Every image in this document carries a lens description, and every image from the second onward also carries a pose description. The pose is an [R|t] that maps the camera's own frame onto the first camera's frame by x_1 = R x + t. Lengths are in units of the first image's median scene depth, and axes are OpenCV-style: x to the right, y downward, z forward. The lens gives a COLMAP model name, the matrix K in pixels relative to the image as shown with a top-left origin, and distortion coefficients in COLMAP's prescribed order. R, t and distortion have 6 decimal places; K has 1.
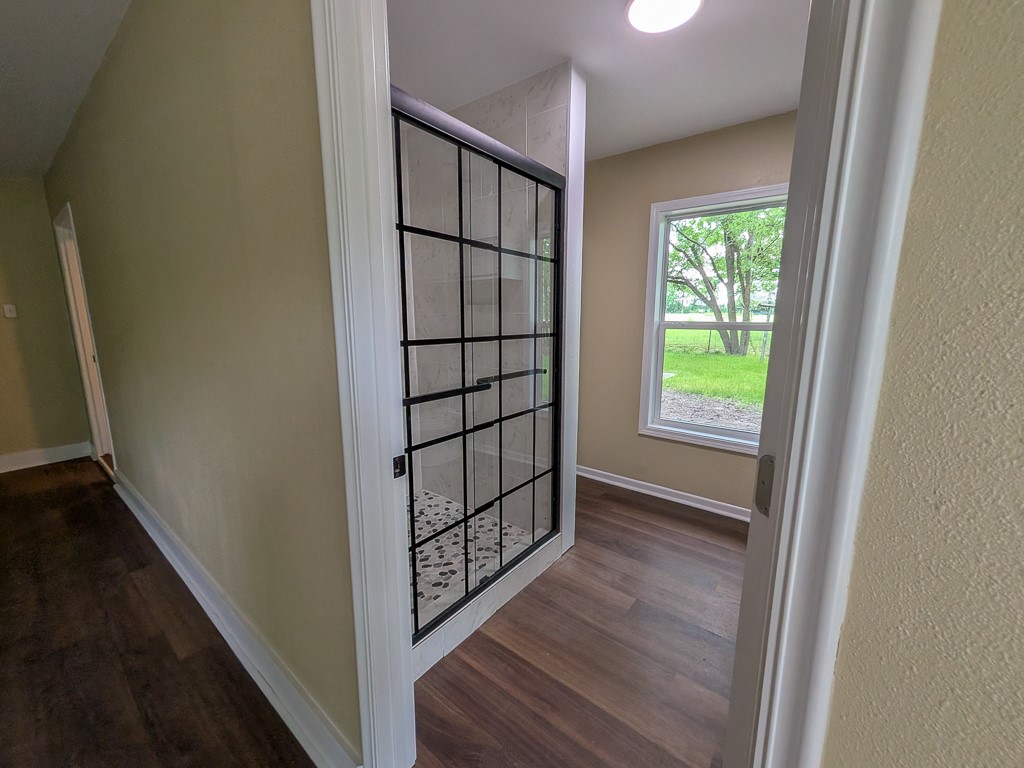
lens RADIAL K [[408.3, 0, 512.0], [0, 408.3, 384.0], [0, 0, 1]] dist [0.000849, 0.000085]
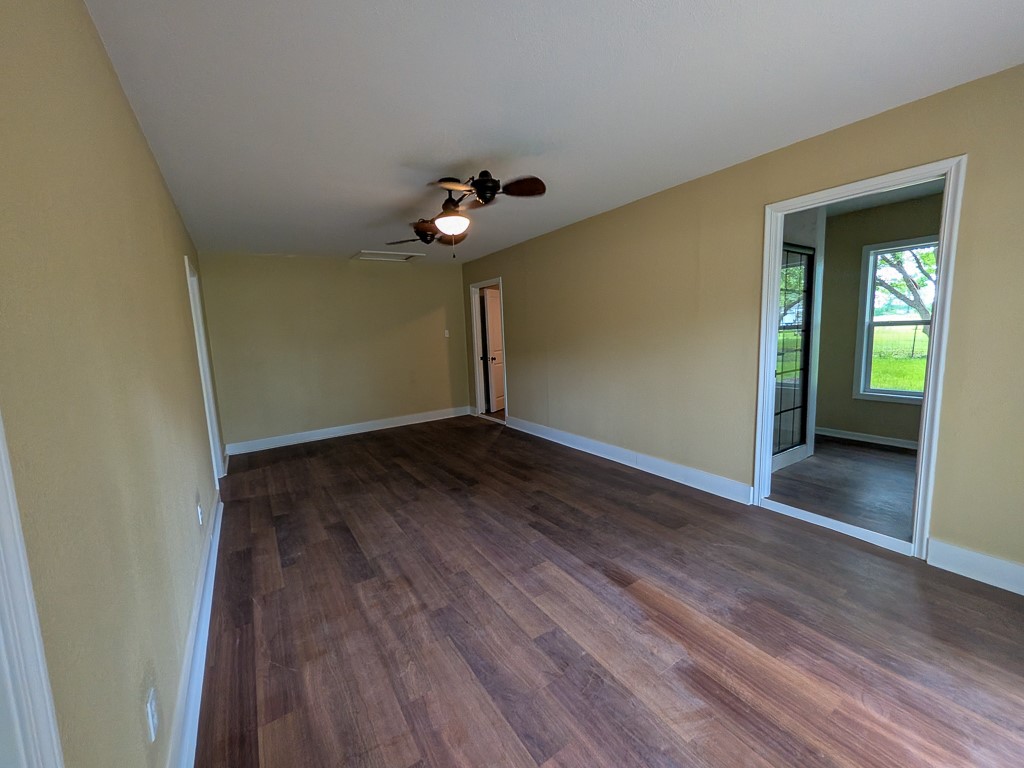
lens RADIAL K [[408.3, 0, 512.0], [0, 408.3, 384.0], [0, 0, 1]] dist [0.000849, 0.000085]
pose [[0.946717, -0.001143, -0.322064, -0.292133], [-0.010936, 0.999303, -0.035691, 0.105686], [0.321881, 0.037312, 0.946045, -0.610287]]
